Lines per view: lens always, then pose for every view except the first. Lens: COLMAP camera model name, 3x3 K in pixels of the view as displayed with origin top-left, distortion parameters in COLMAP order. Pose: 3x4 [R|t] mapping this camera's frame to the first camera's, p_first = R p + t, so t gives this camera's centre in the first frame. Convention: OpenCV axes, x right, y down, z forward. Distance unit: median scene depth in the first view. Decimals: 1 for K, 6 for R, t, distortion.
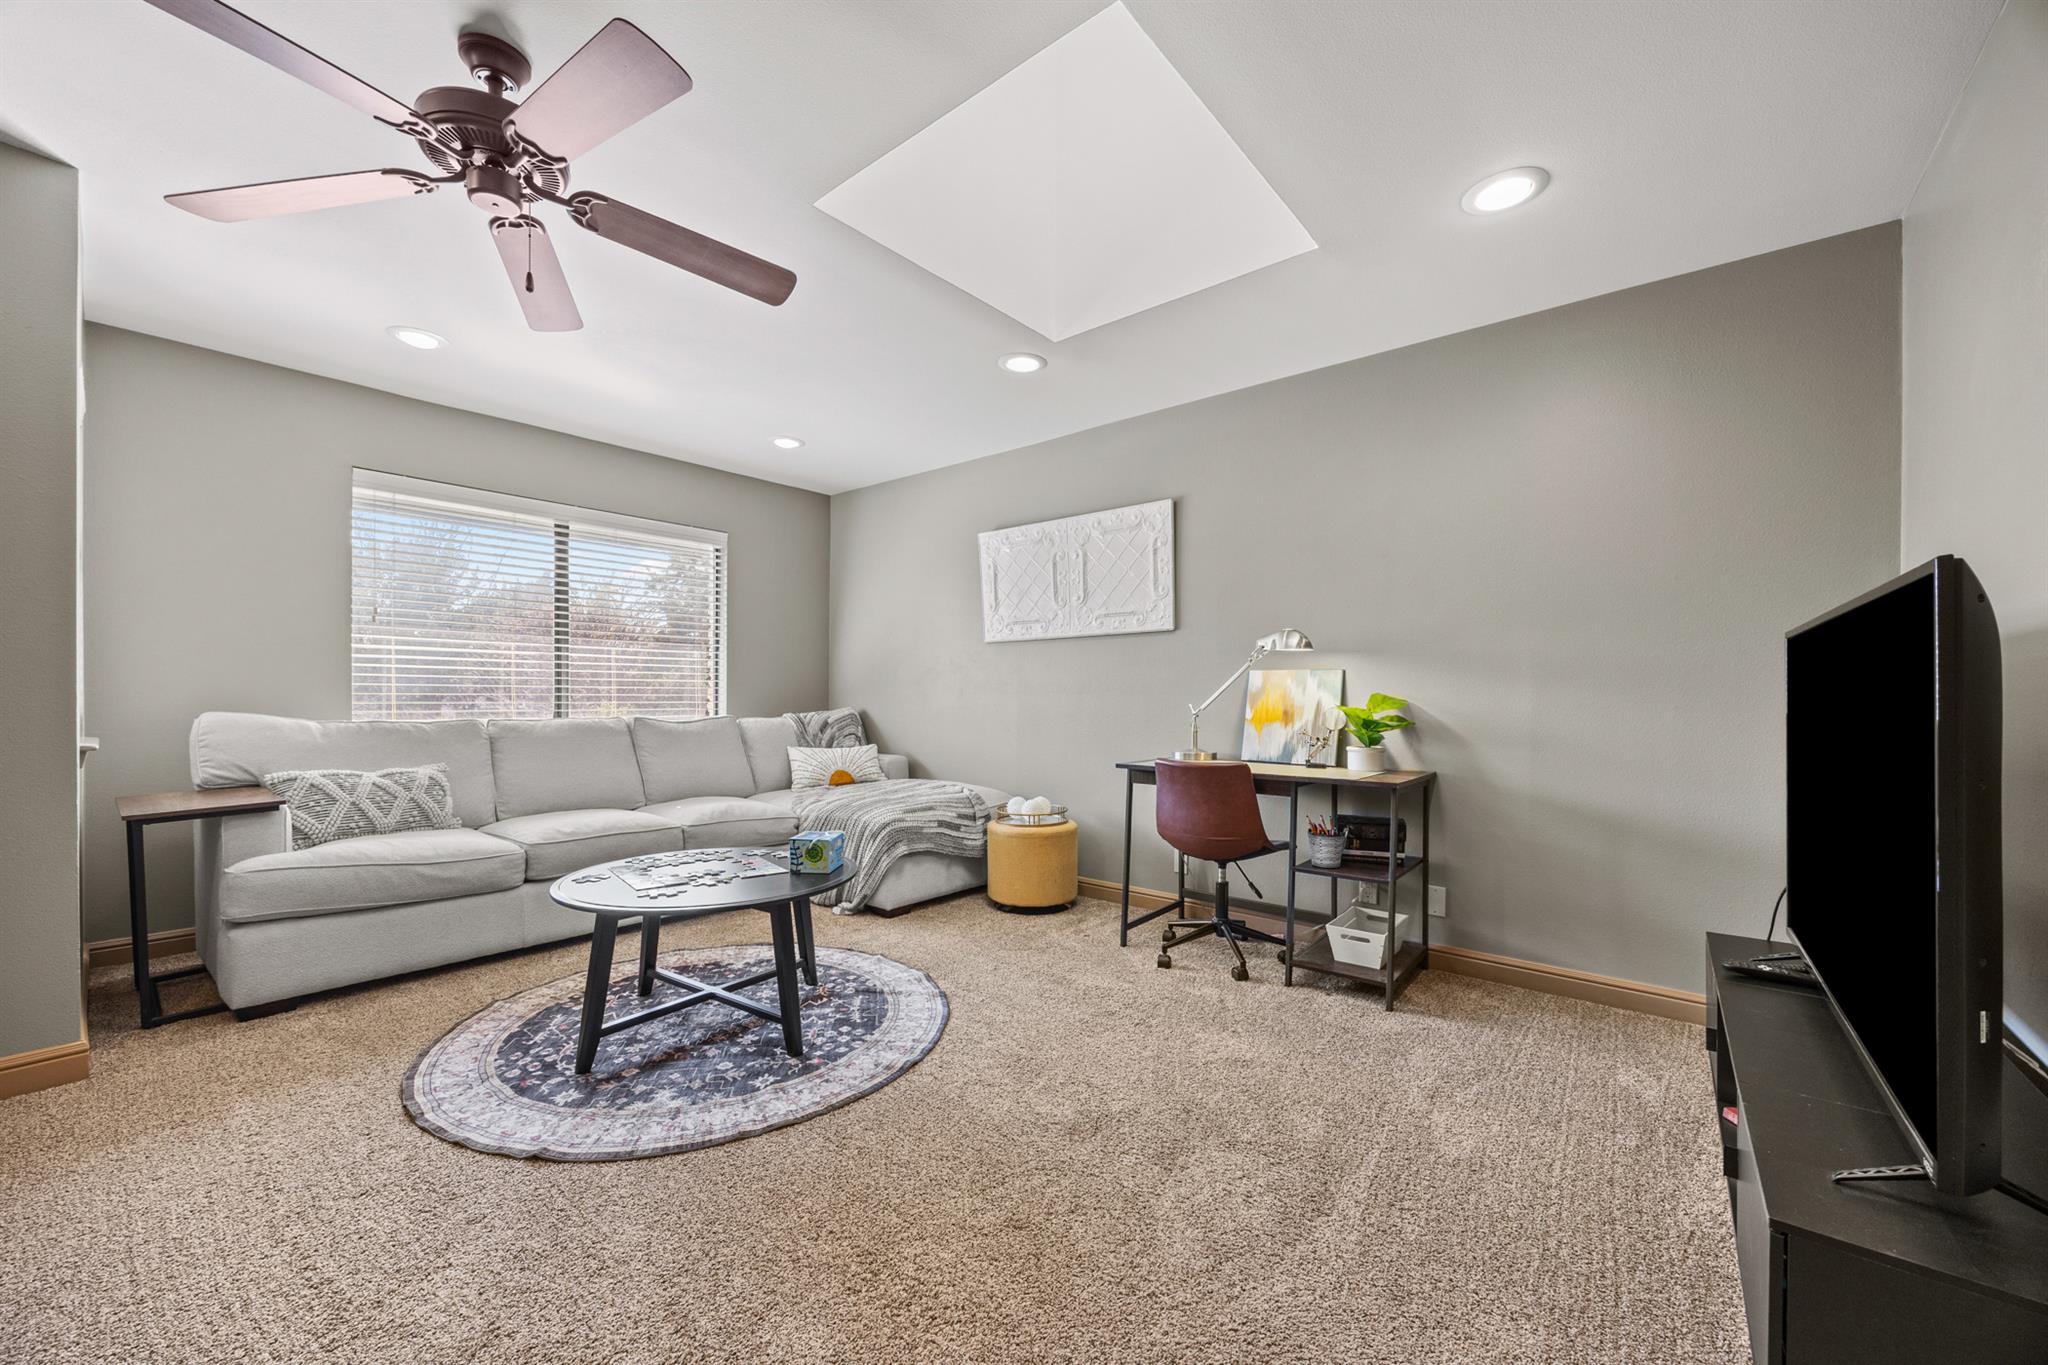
lens RADIAL K [[786.9, 0, 1026.0], [0, 786.9, 688.1], [0, 0, 1]] dist [-0.001661, -0.000031]
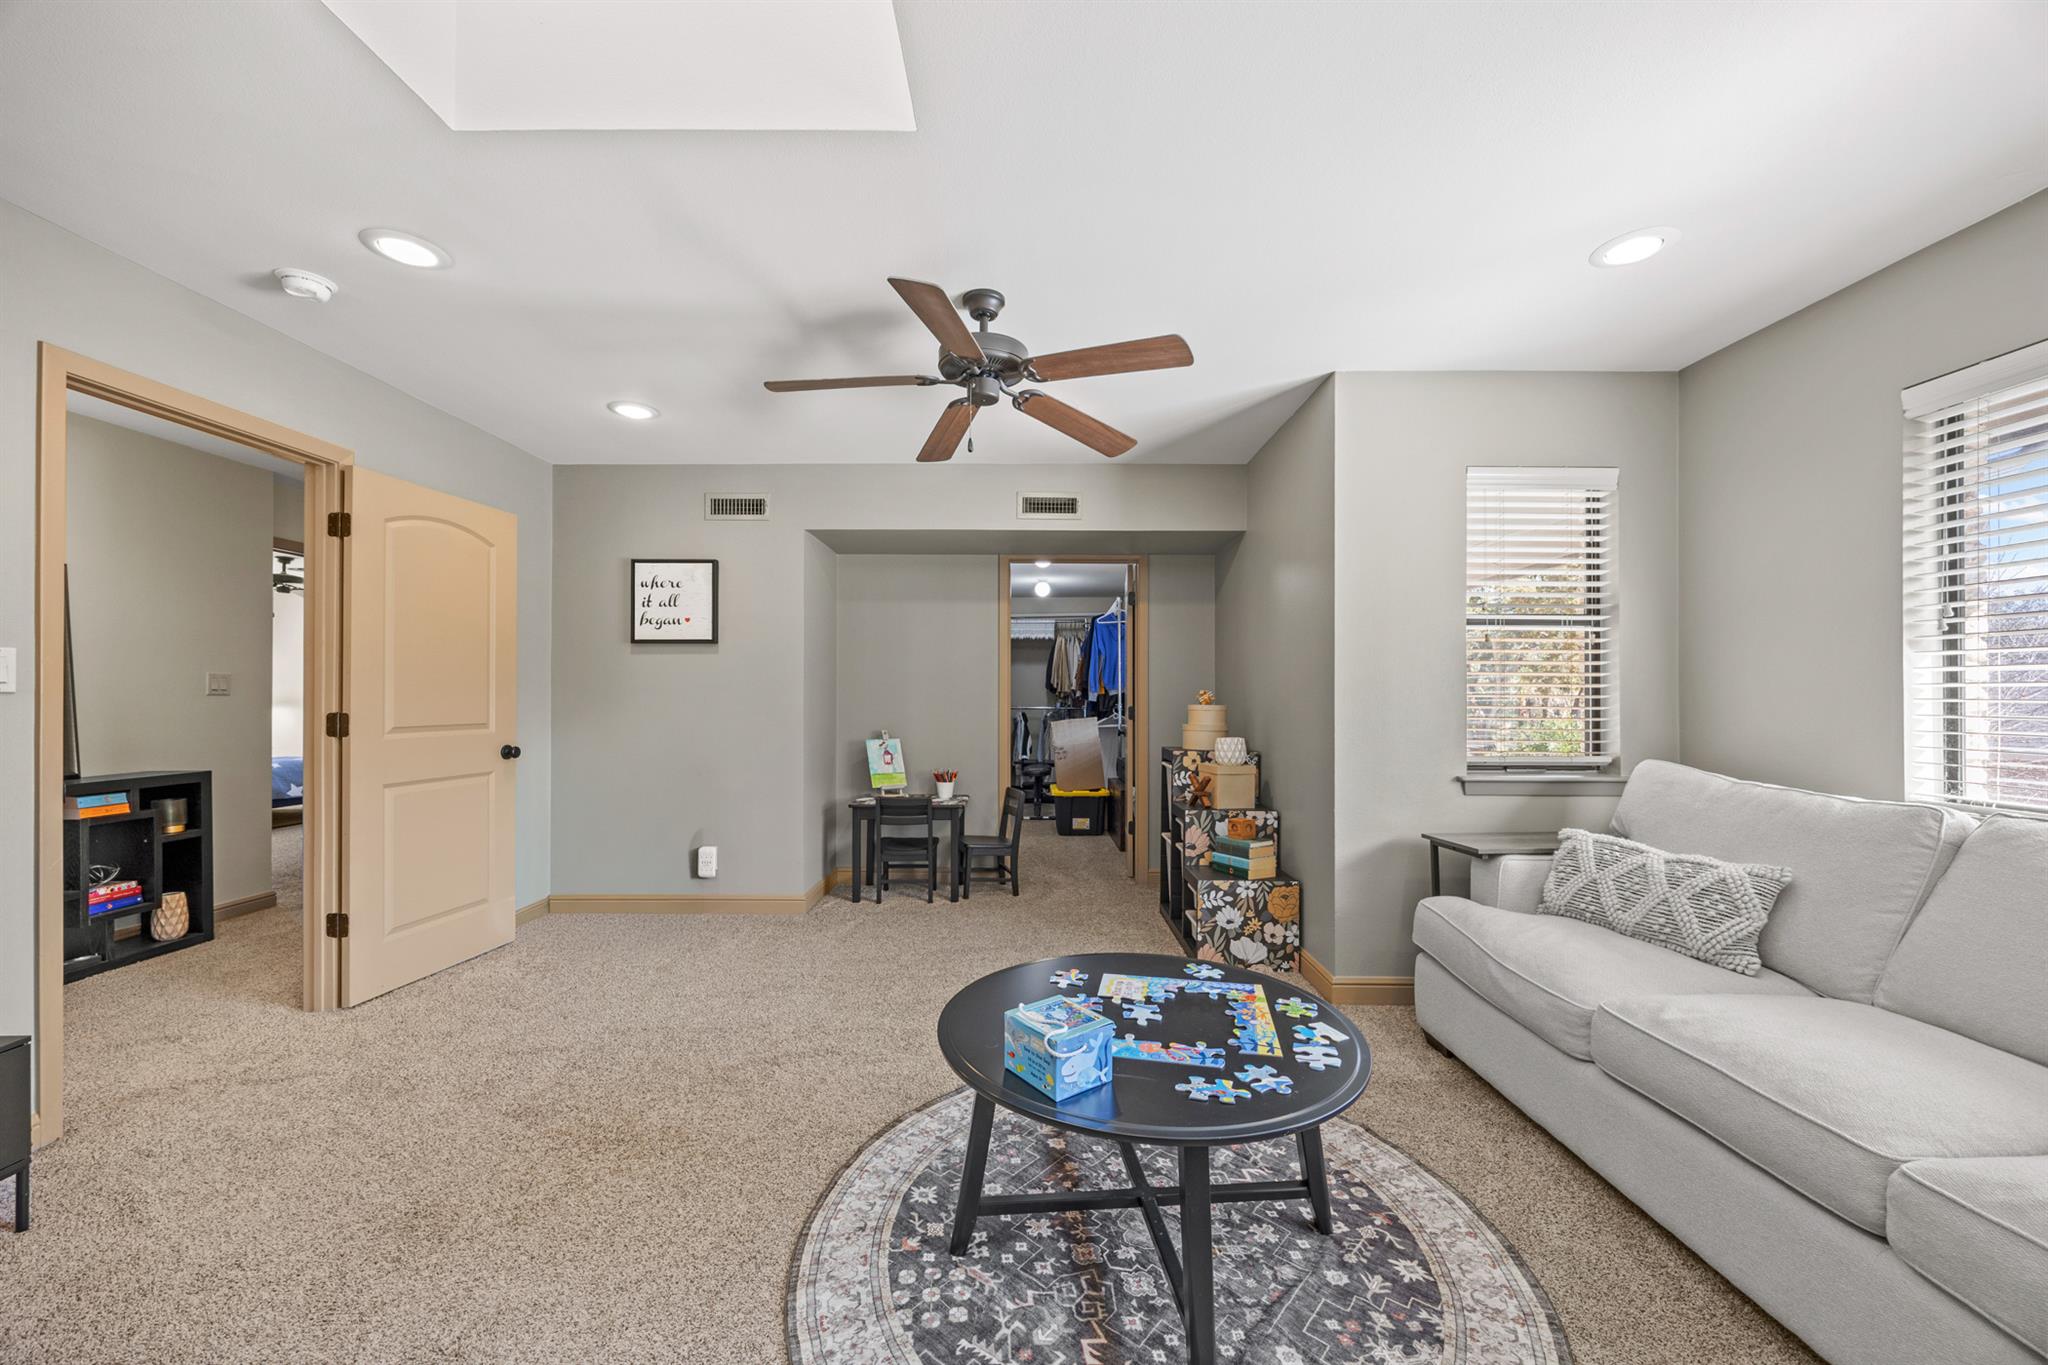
lens RADIAL K [[786.9, 0, 1034.7], [0, 786.9, 695.6], [0, 0, 1]] dist [-0.001661, -0.000031]
pose [[-0.766305, -0.009710, -0.642404, 0.130189], [-0.002382, 0.999922, -0.012273, -0.041534], [0.642473, -0.007875, -0.766268, 1.636216]]
